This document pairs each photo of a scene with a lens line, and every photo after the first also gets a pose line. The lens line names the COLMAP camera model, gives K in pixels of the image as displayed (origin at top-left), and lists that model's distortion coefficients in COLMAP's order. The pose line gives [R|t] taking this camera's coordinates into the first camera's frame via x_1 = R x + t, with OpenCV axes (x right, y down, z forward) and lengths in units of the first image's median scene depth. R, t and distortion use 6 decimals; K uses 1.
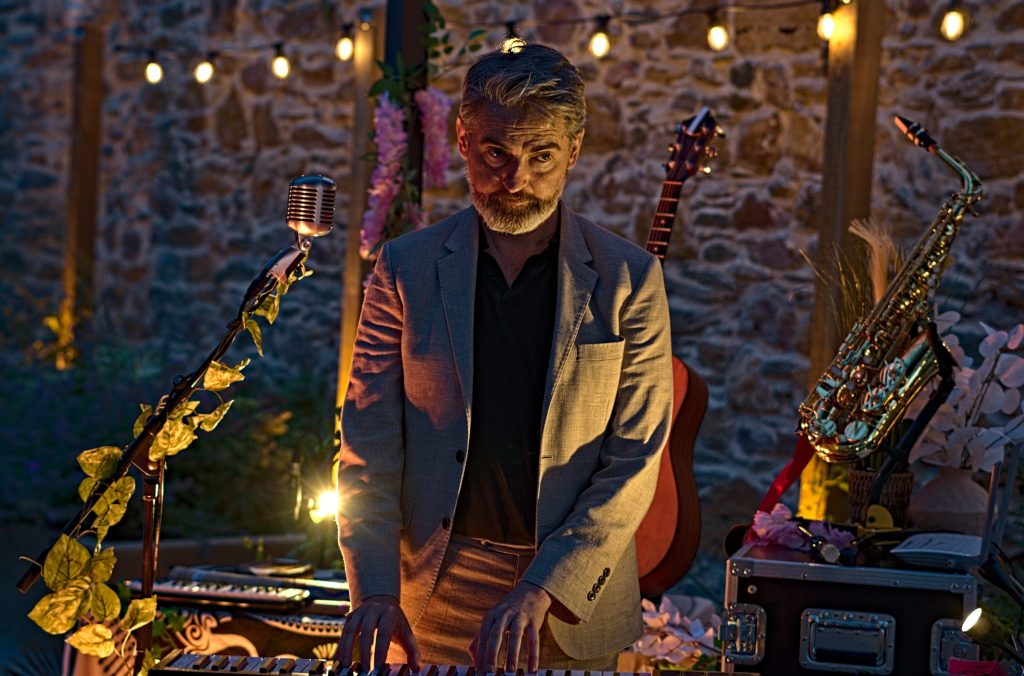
lens RADIAL K [[2595.2, 0, 460.1], [0, 2595.2, 340.8], [0, 0, 1]] dist [-0.015015, 0.000000]
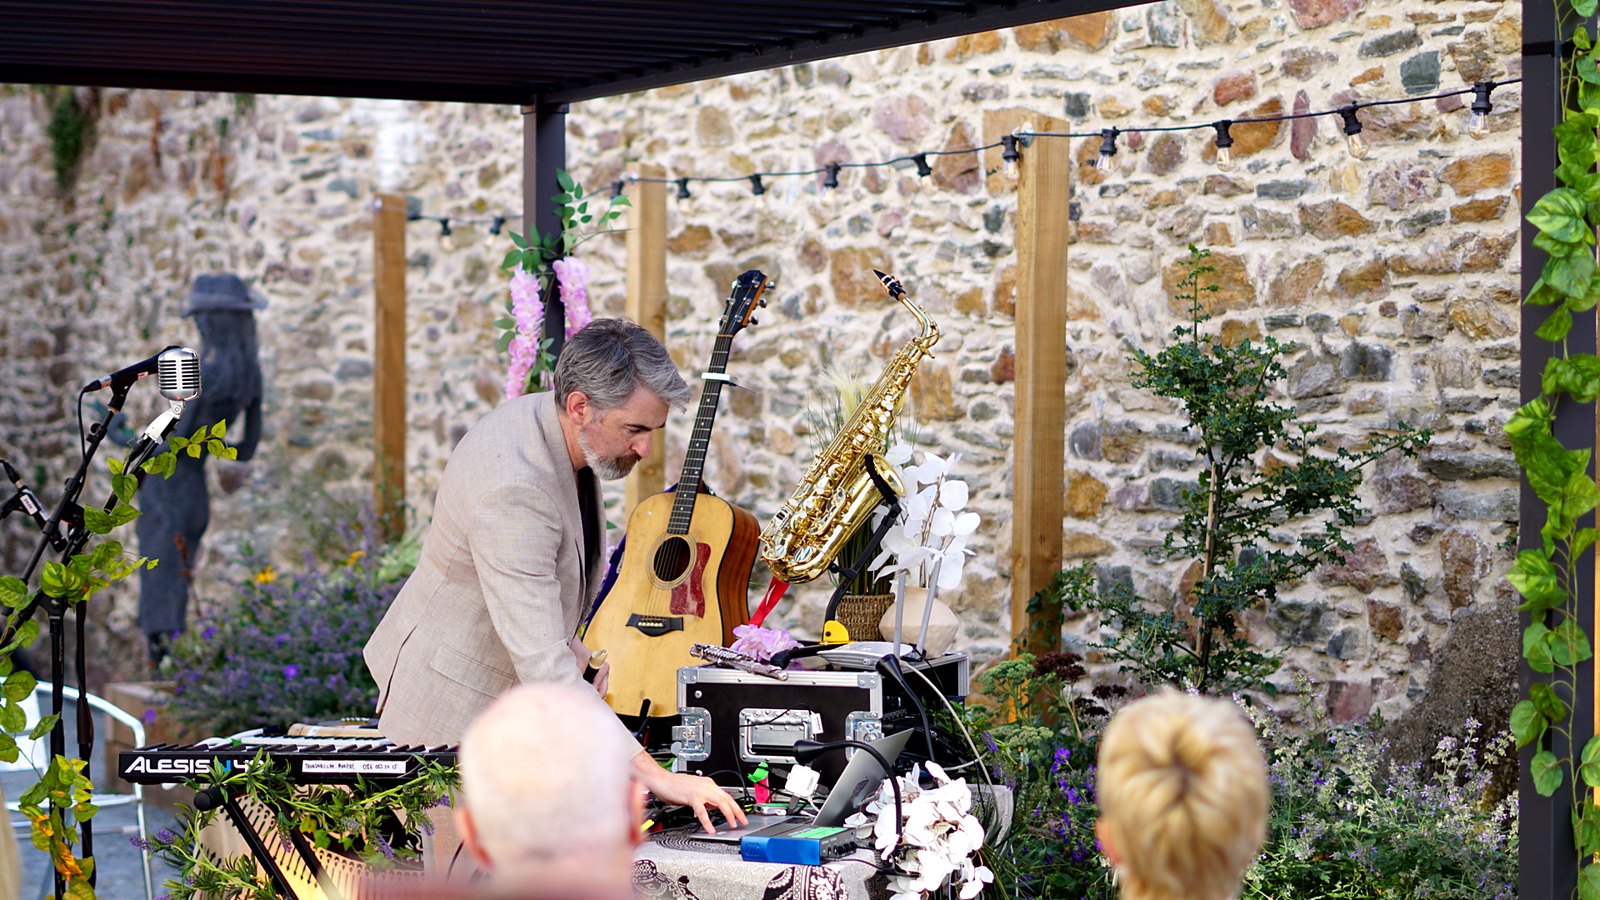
lens RADIAL K [[3903.1, 0, 829.8], [0, 3903.1, 443.9], [0, 0, 1]] dist [-0.024531, 0.000000]
pose [[0.991057, -0.044932, -0.125643, 0.220378], [0.039972, 0.998329, -0.041725, 0.033932], [0.127308, 0.036330, 0.991198, -0.390640]]
